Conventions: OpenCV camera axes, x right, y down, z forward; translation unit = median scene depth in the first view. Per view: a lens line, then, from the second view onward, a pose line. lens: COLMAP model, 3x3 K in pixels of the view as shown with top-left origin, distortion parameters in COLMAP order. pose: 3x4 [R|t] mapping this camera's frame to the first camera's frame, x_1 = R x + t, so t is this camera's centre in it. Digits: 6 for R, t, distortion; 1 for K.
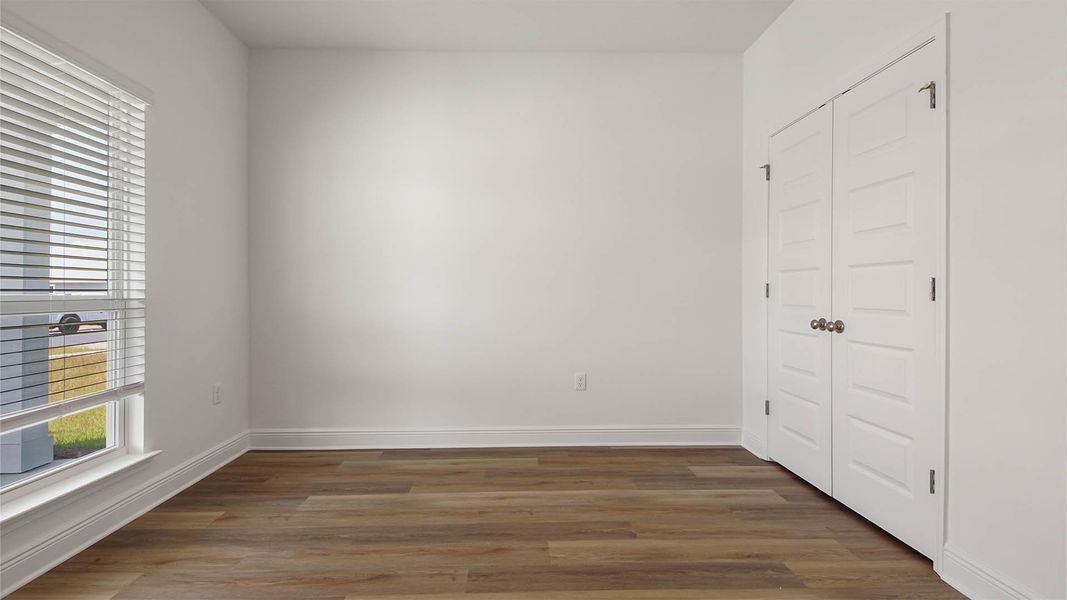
lens RADIAL K [[468.9, 0, 539.7], [0, 468.9, 305.6], [0, 0, 1]] dist [0.040345, -0.022808]
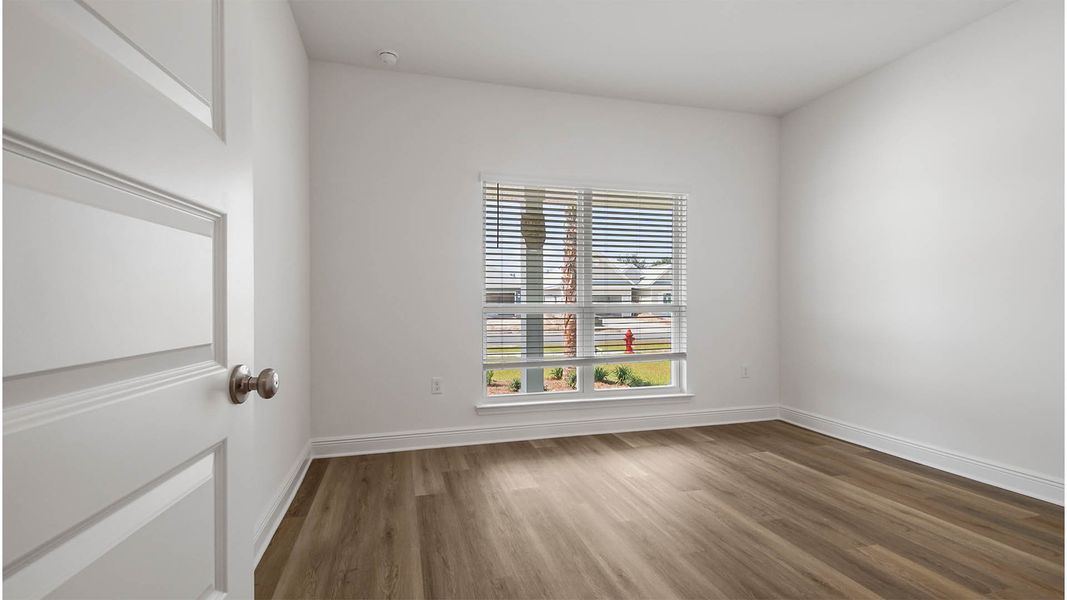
lens RADIAL K [[468.9, 0, 539.7], [0, 468.9, 305.6], [0, 0, 1]] dist [0.040345, -0.022808]
pose [[0.238635, -0.007930, -0.971077, 0.705861], [-0.010588, 0.999886, -0.010767, 0.009716], [0.971052, 0.012851, 0.238524, 0.050879]]
